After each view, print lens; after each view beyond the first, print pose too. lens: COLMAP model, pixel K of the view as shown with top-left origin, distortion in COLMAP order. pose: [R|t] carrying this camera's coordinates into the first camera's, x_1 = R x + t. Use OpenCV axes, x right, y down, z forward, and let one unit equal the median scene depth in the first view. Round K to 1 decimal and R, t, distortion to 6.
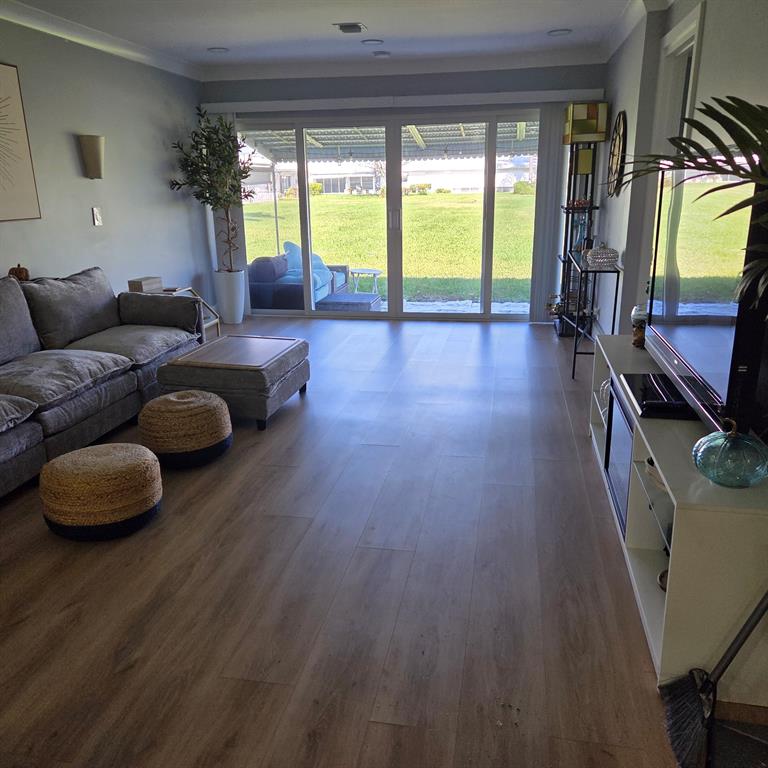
lens RADIAL K [[682.8, 0, 380.4], [0, 682.8, 382.8], [0, 0, 1]] dist [0.088911, -0.086548]
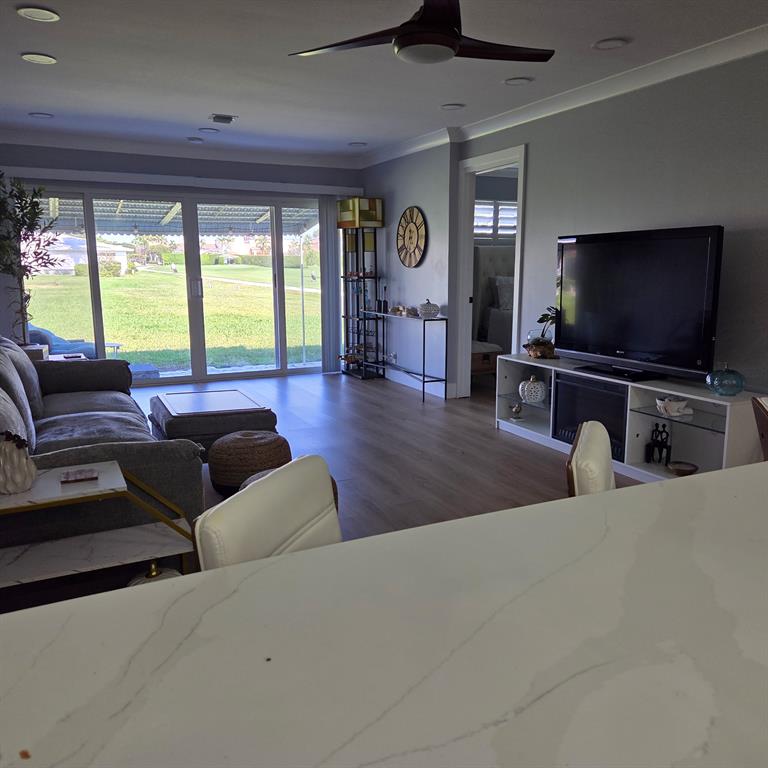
lens RADIAL K [[682.8, 0, 396.3], [0, 682.8, 390.1], [0, 0, 1]] dist [0.088911, -0.086548]
pose [[0.795331, -0.098380, 0.598138, -0.530940], [0.161572, 0.985450, -0.052754, 0.032224], [-0.584245, 0.138599, 0.799655, -0.013423]]
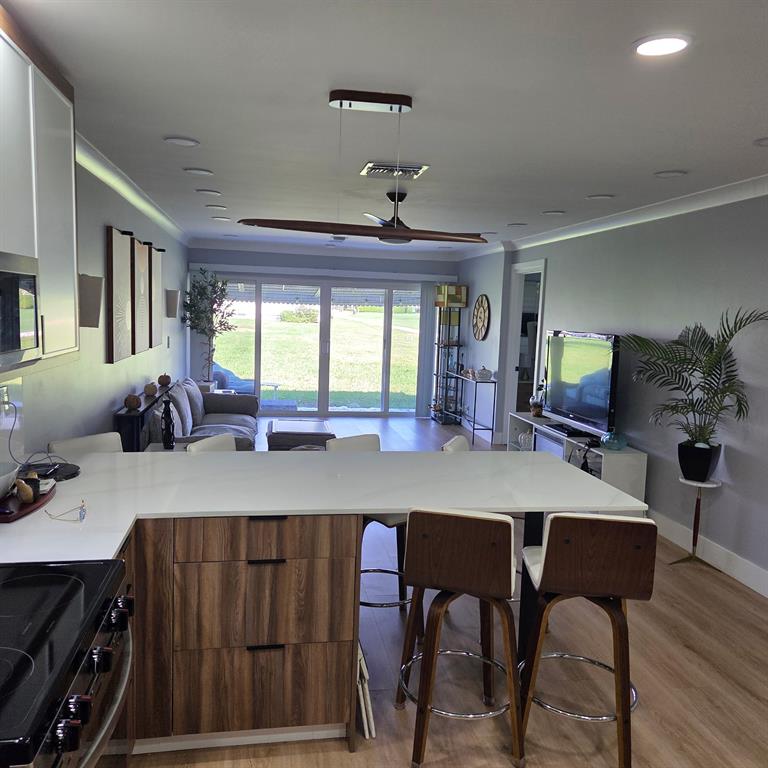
lens RADIAL K [[682.8, 0, 377.4], [0, 682.8, 385.4], [0, 0, 1]] dist [0.088911, -0.086548]
pose [[0.936588, 0.009315, 0.350308, -0.525823], [0.050339, 0.985703, -0.160798, 0.108525], [-0.346797, 0.168236, 0.922729, -0.492206]]
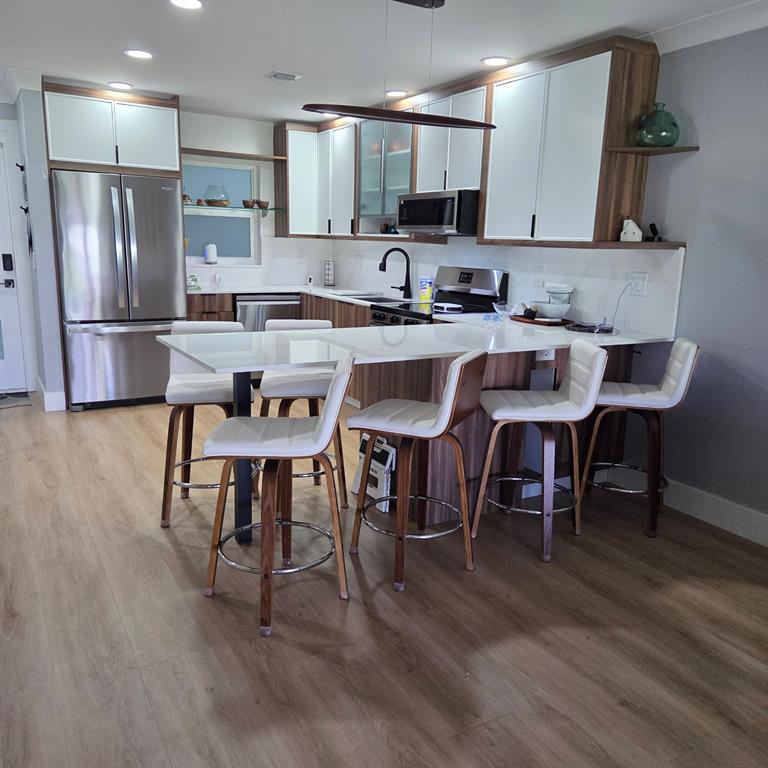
lens RADIAL K [[682.8, 0, 383.2], [0, 682.8, 387.3], [0, 0, 1]] dist [0.088911, -0.086548]
pose [[-0.758564, 0.130171, -0.638463, 0.097518], [-0.203240, 0.883693, 0.421640, -0.143474], [0.619091, 0.449602, -0.643882, 0.487677]]
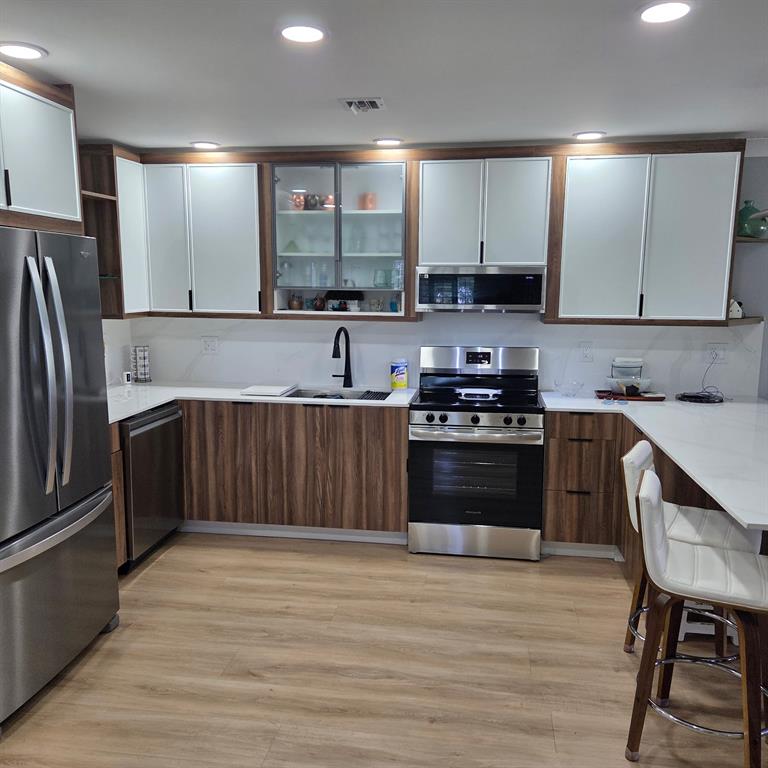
lens RADIAL K [[682.8, 0, 383.6], [0, 682.8, 388.0], [0, 0, 1]] dist [0.088911, -0.086548]
pose [[0.034985, 0.167139, -0.985312, 0.224515], [-0.292341, 0.944503, 0.149836, 0.051147], [0.955674, 0.282806, 0.081905, -0.329165]]
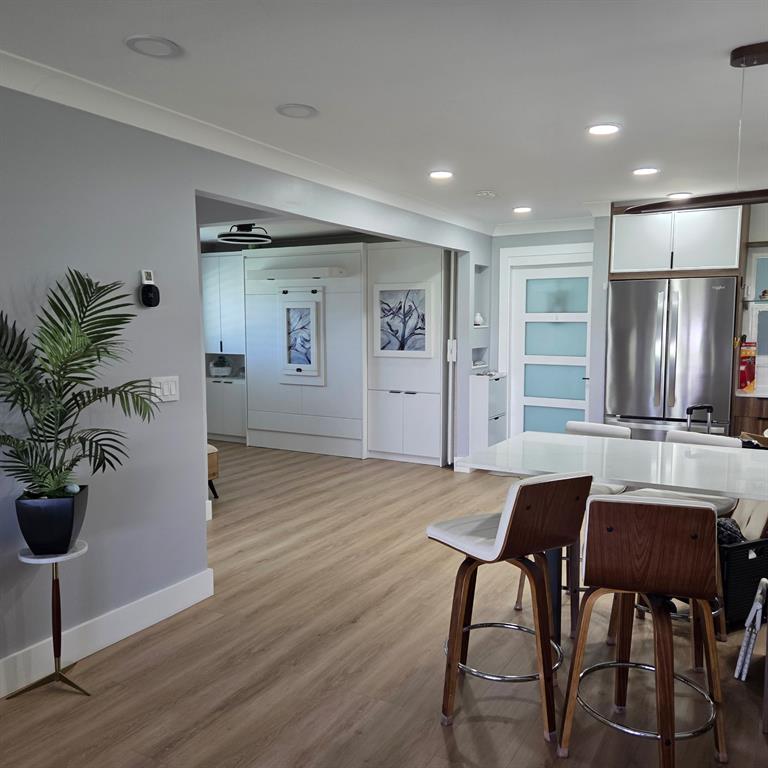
lens RADIAL K [[682.8, 0, 387.8], [0, 682.8, 385.7], [0, 0, 1]] dist [0.088911, -0.086548]
pose [[-0.946066, -0.013995, 0.323671, -0.245234], [0.107852, 0.928476, 0.355388, -0.181484], [-0.305494, 0.371129, -0.876890, 0.566563]]
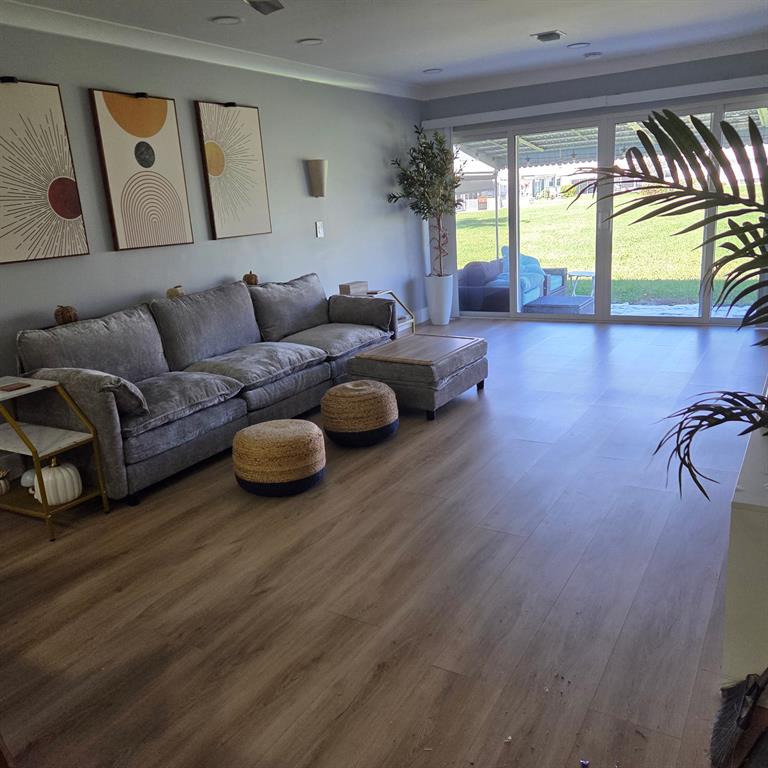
lens RADIAL K [[682.8, 0, 386.6], [0, 682.8, 383.5], [0, 0, 1]] dist [0.088911, -0.086548]
pose [[0.938946, 0.045864, -0.340995, 0.103551], [-0.047914, 0.998849, 0.002410, 0.009313], [0.340713, 0.014076, 0.940062, -0.037651]]
